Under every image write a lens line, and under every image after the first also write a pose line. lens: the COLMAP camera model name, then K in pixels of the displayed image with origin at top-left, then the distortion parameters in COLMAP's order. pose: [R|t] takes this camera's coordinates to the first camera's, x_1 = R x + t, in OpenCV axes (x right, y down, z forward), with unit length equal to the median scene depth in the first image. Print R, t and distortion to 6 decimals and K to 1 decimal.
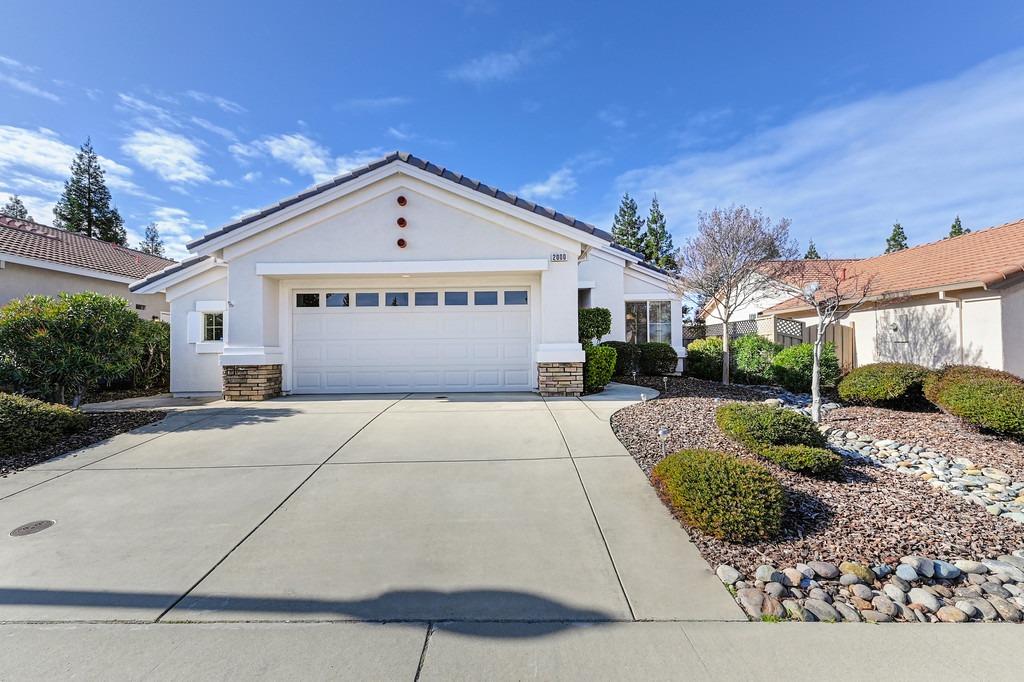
lens RADIAL K [[404.4, 0, 513.0], [0, 404.4, 341.7], [0, 0, 1]] dist [0.003001, -0.000266]
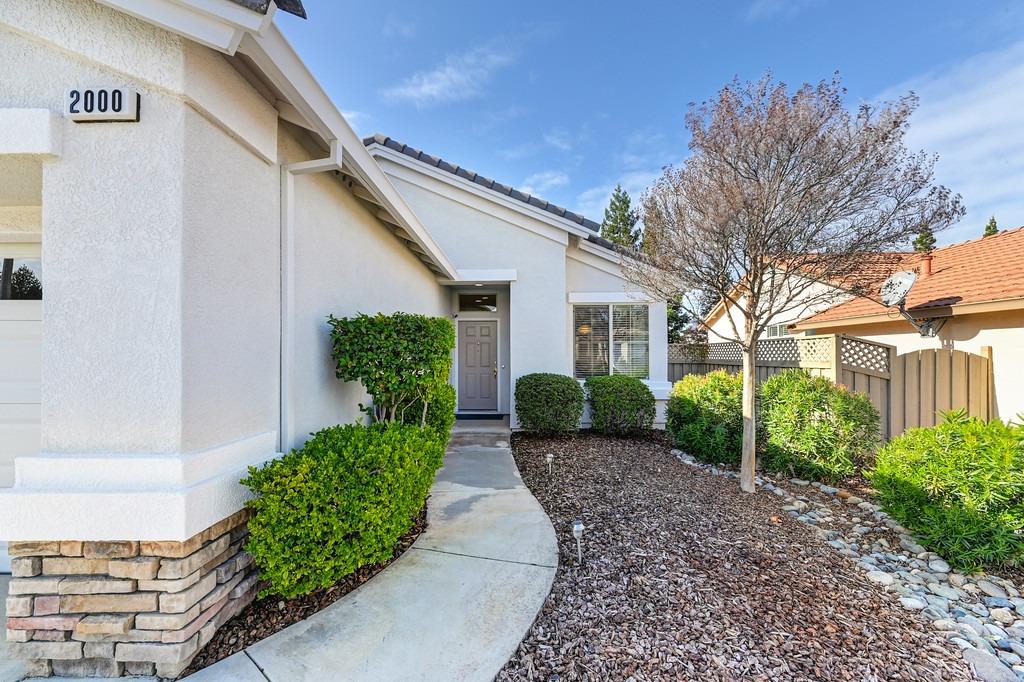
lens RADIAL K [[404.4, 0, 513.0], [0, 404.4, 341.7], [0, 0, 1]] dist [0.003001, -0.000266]
pose [[0.999921, 0.010086, -0.007552, 0.288042], [-0.010206, 0.999819, -0.016061, -0.051123], [0.007389, 0.016137, 0.999842, 0.591407]]
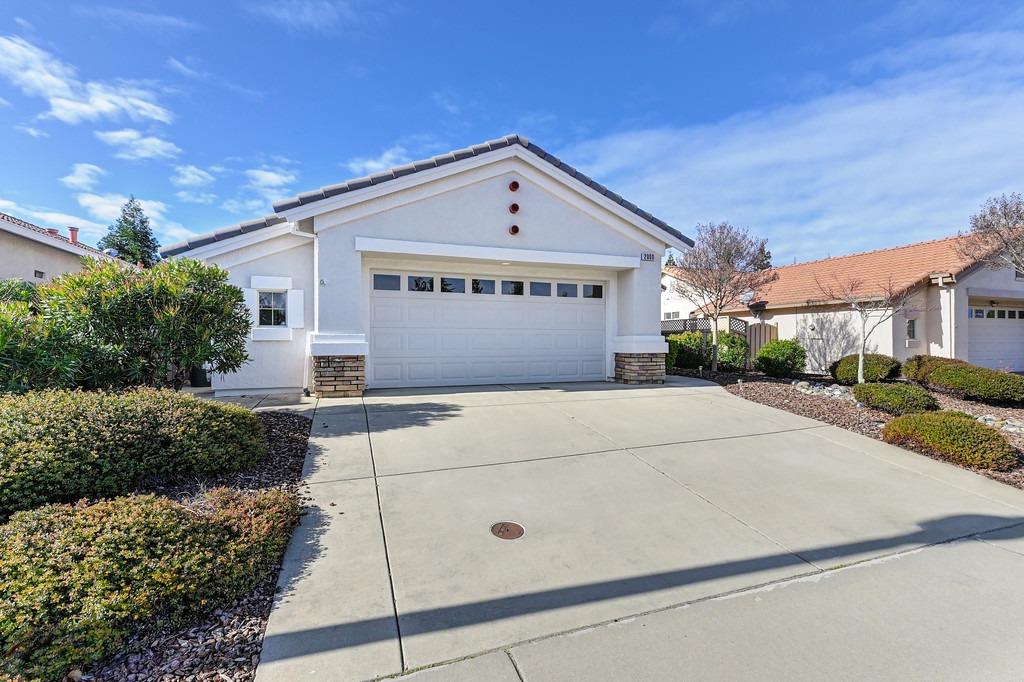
lens RADIAL K [[418.8, 0, 512.0], [0, 418.8, 341.0], [0, 0, 1]] dist [-0.000141, -0.000056]
pose [[0.943935, 0.012096, 0.329909, -0.476451], [-0.018154, 0.999718, 0.015287, 0.005732], [-0.329631, -0.020419, 0.943889, 0.037872]]
